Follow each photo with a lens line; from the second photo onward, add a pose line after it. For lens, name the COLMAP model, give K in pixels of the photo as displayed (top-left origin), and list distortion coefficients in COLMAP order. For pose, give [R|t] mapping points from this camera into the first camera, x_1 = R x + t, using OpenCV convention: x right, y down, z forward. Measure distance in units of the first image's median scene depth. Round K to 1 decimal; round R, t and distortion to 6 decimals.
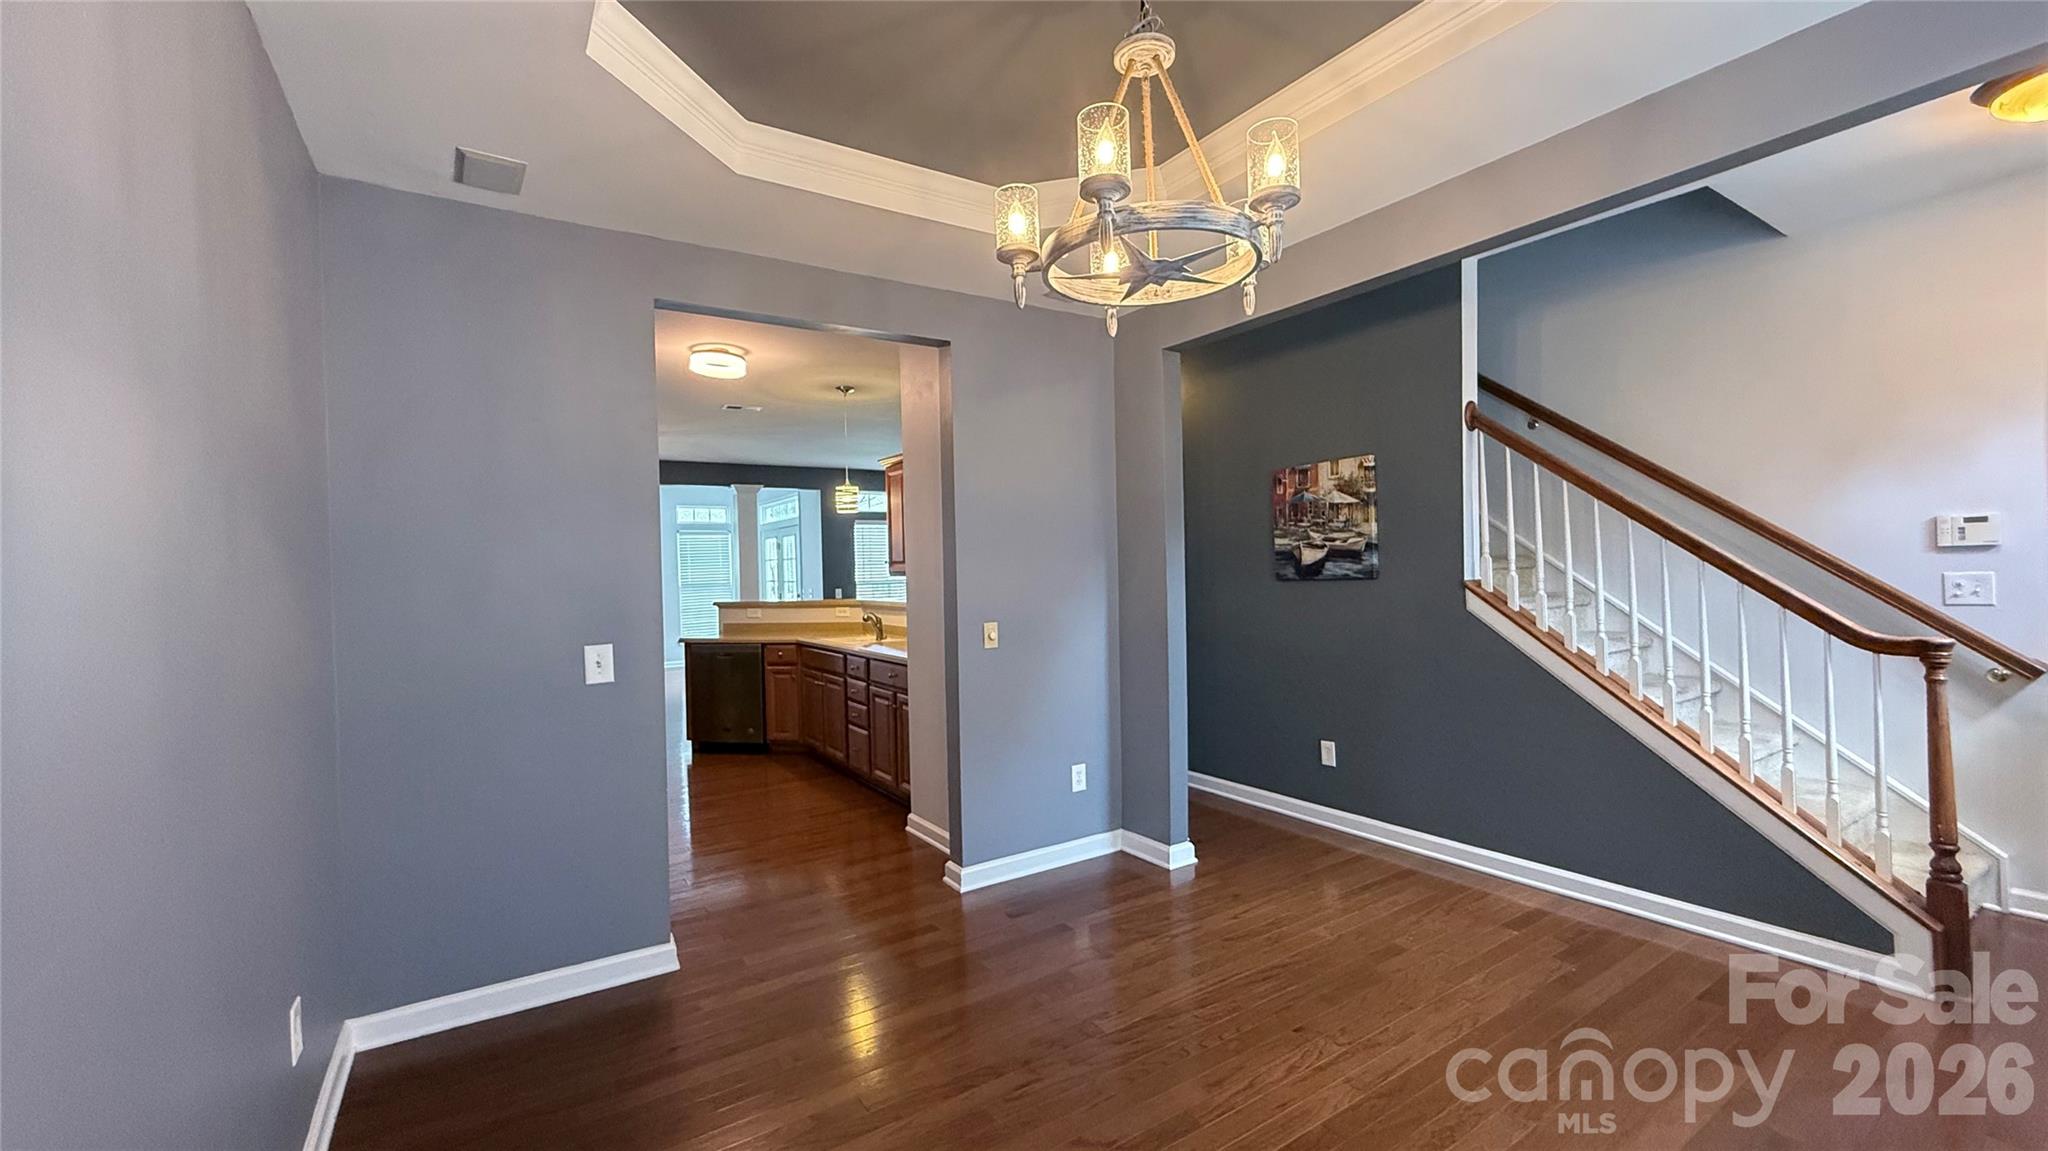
lens RADIAL K [[818.1, 0, 1020.6], [0, 818.1, 575.4], [0, 0, 1]] dist [0.001754, -0.000037]
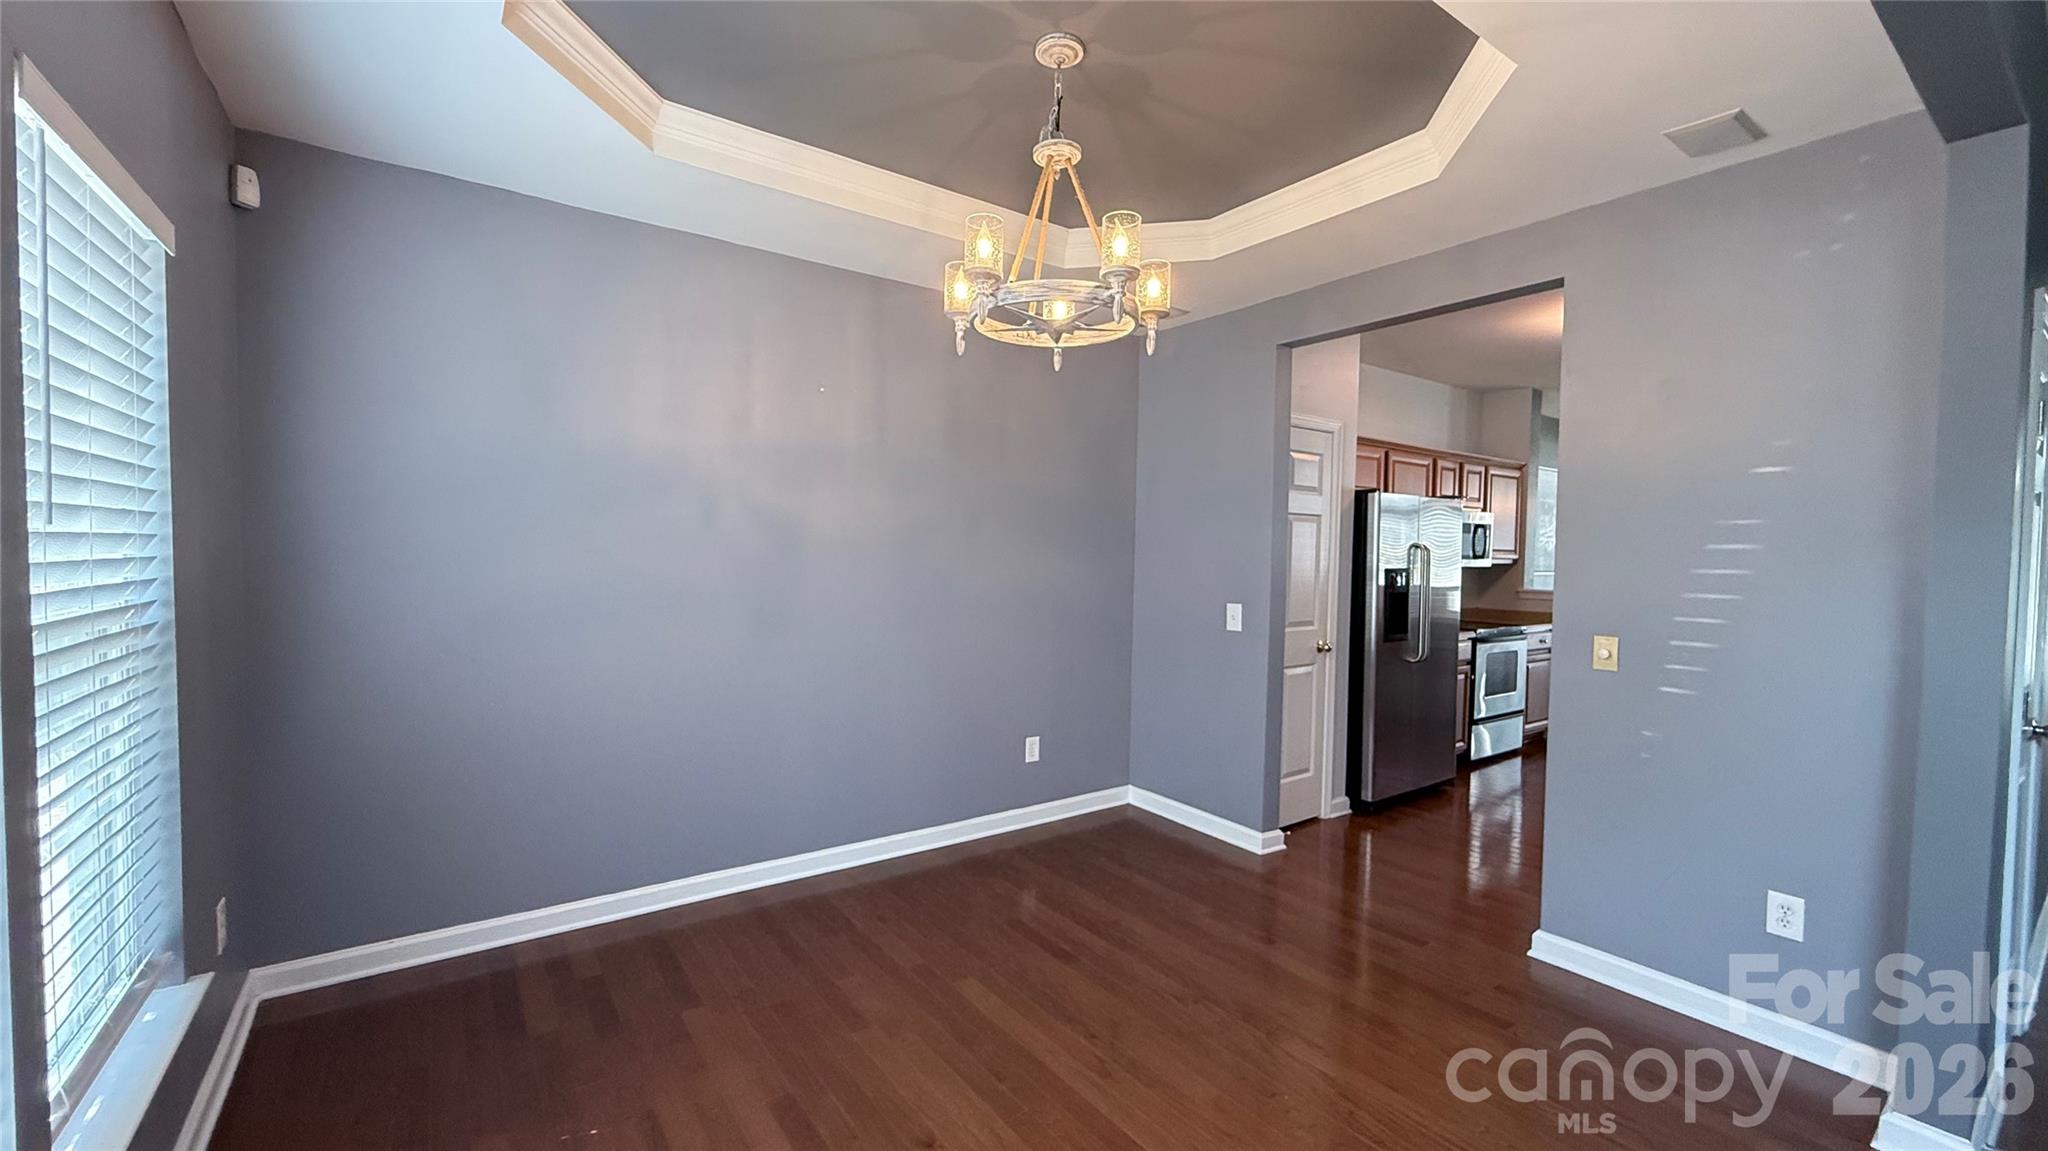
lens RADIAL K [[818.1, 0, 1020.6], [0, 818.1, 575.4], [0, 0, 1]] dist [0.001754, -0.000037]
pose [[0.040774, 0.053185, -0.997752, 0.401737], [-0.026081, 0.998299, 0.052148, -0.013546], [0.998828, 0.023896, 0.042092, 0.253455]]
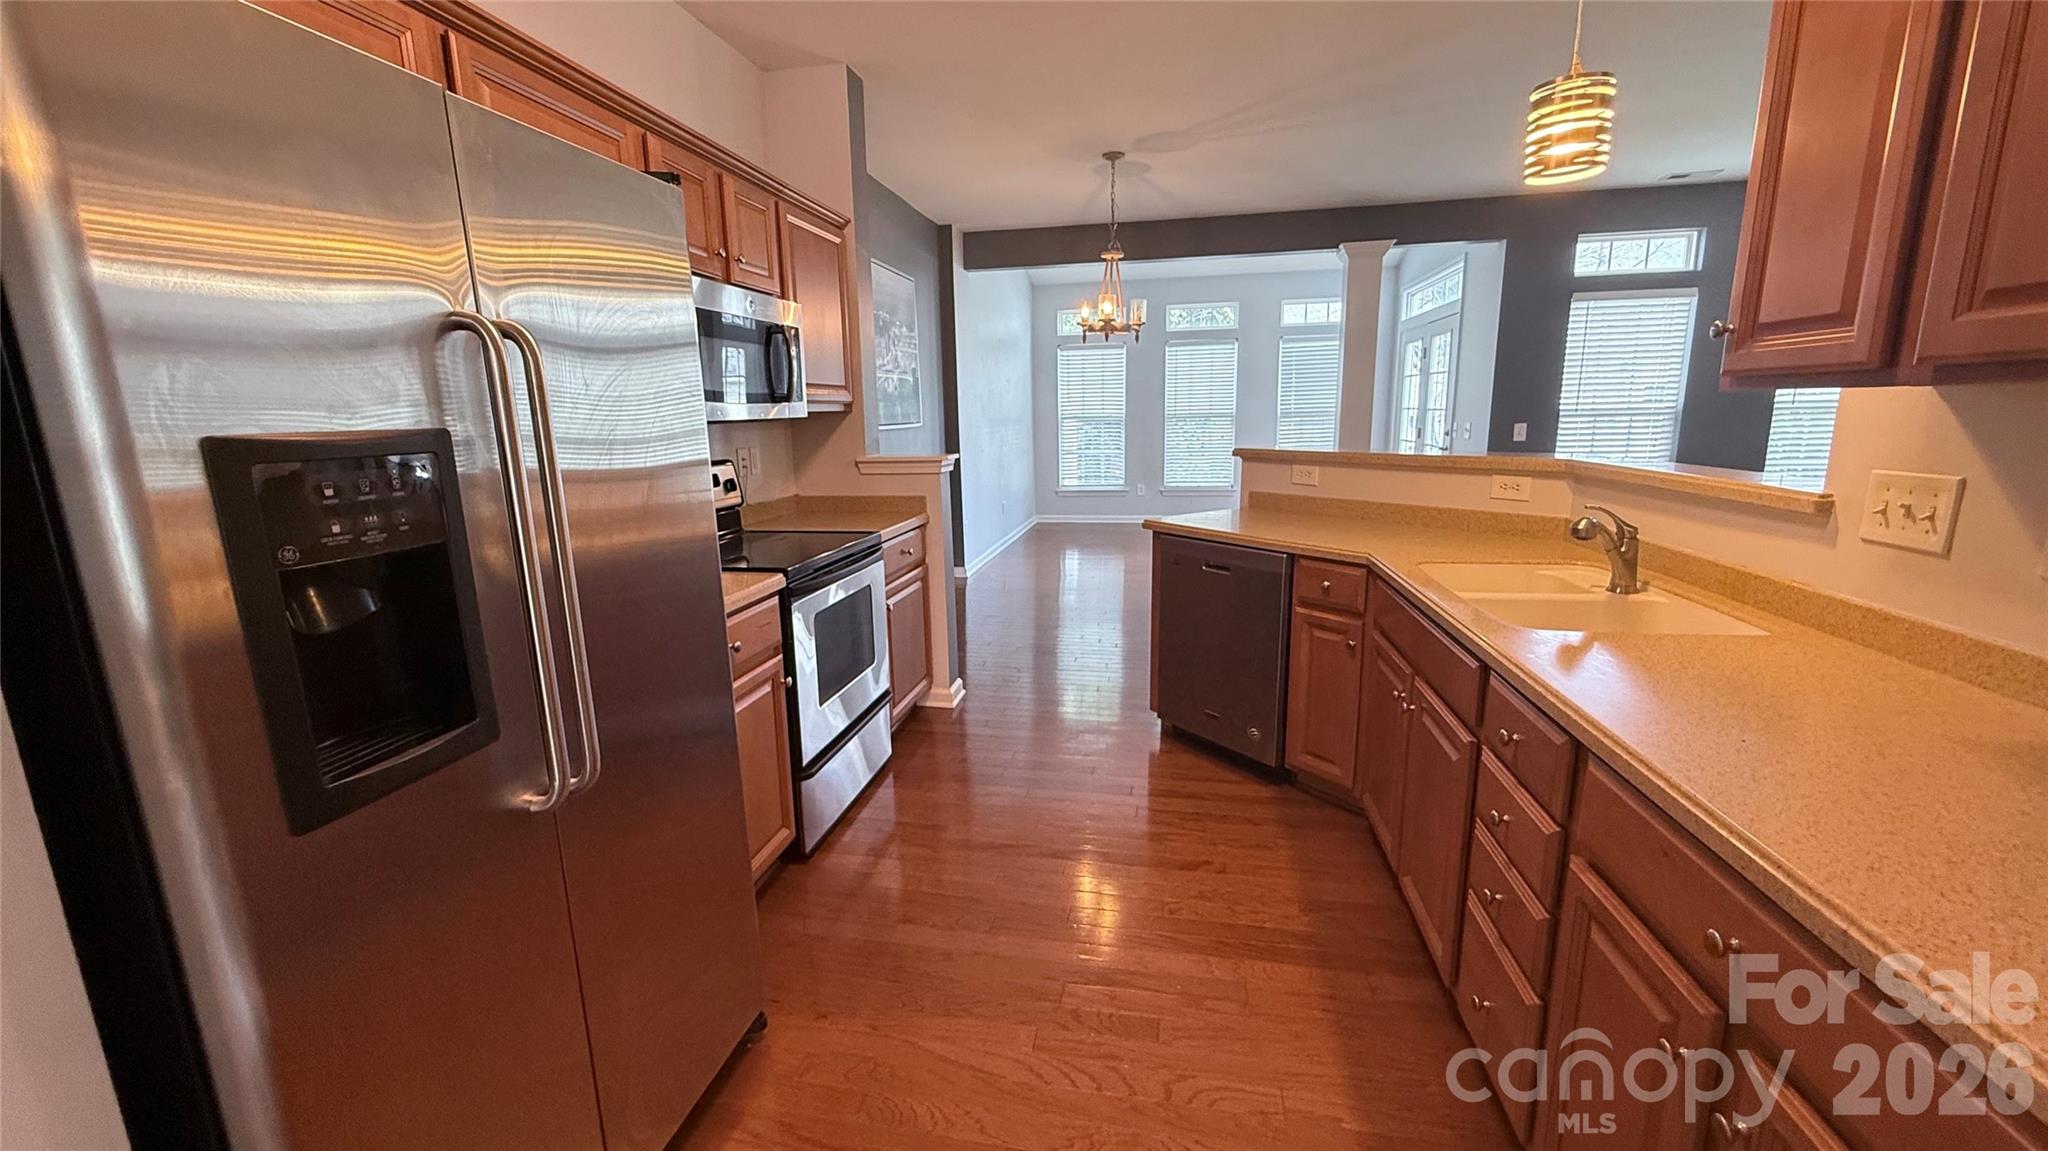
lens RADIAL K [[818.1, 0, 1020.6], [0, 818.1, 575.4], [0, 0, 1]] dist [0.001754, -0.000037]
pose [[0.715563, 0.142809, -0.683795, -0.118828], [0.000024, 0.978875, 0.204460, 0.005102], [0.698548, -0.146320, 0.700443, 0.592636]]
